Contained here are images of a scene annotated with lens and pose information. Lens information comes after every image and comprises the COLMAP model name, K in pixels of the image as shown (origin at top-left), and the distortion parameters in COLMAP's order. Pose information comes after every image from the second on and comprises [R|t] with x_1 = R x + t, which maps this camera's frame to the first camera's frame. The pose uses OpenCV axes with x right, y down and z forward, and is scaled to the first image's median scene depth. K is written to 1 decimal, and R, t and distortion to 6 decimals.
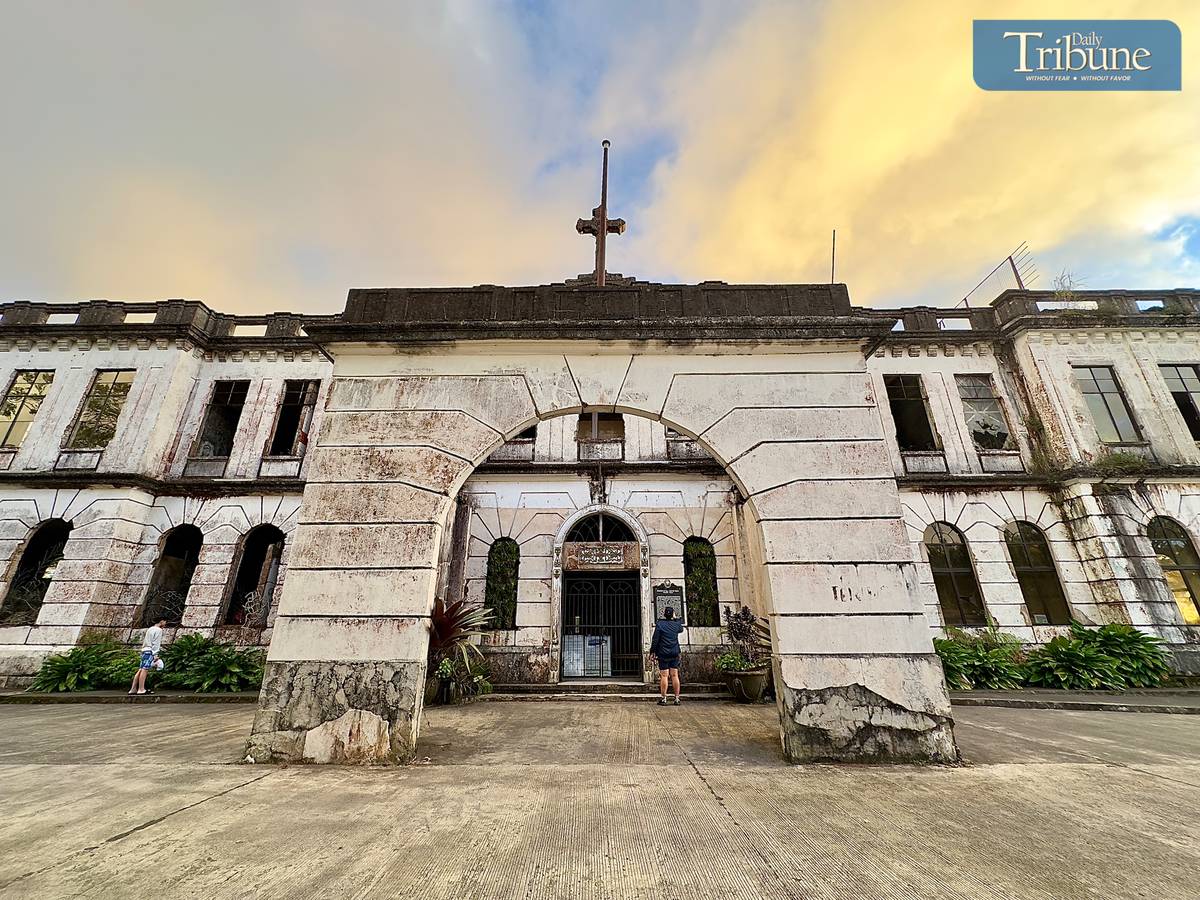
lens RADIAL K [[538.2, 0, 599.6], [0, 538.2, 488.8], [0, 0, 1]] dist [0.000313, -0.000040]
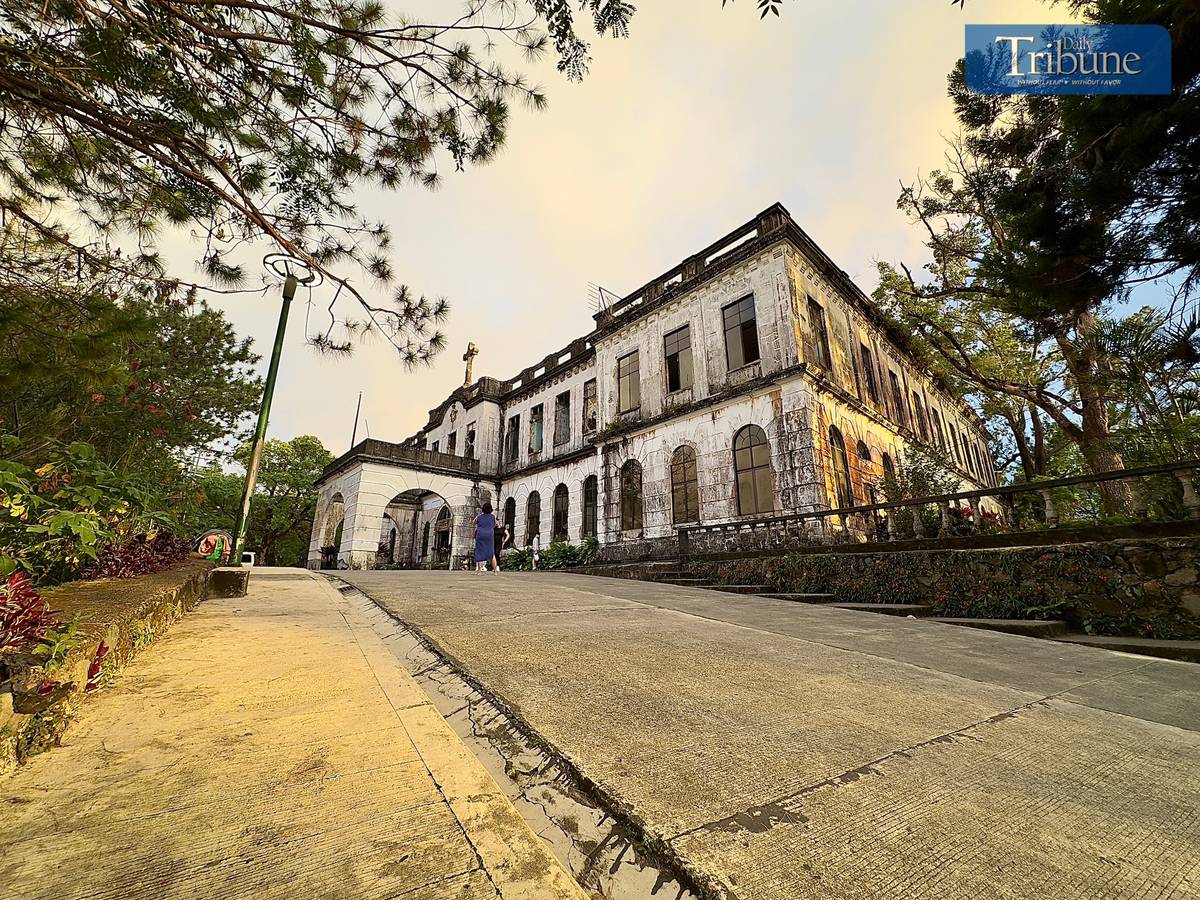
lens RADIAL K [[482.1, 0, 593.9], [0, 482.1, 450.0], [0, 0, 1]] dist [0.000068, -0.000033]
pose [[0.676242, -0.207235, -0.706931, 1.916214], [0.286263, 0.958125, -0.007036, 0.003942], [0.678786, -0.197610, 0.707248, -0.045622]]
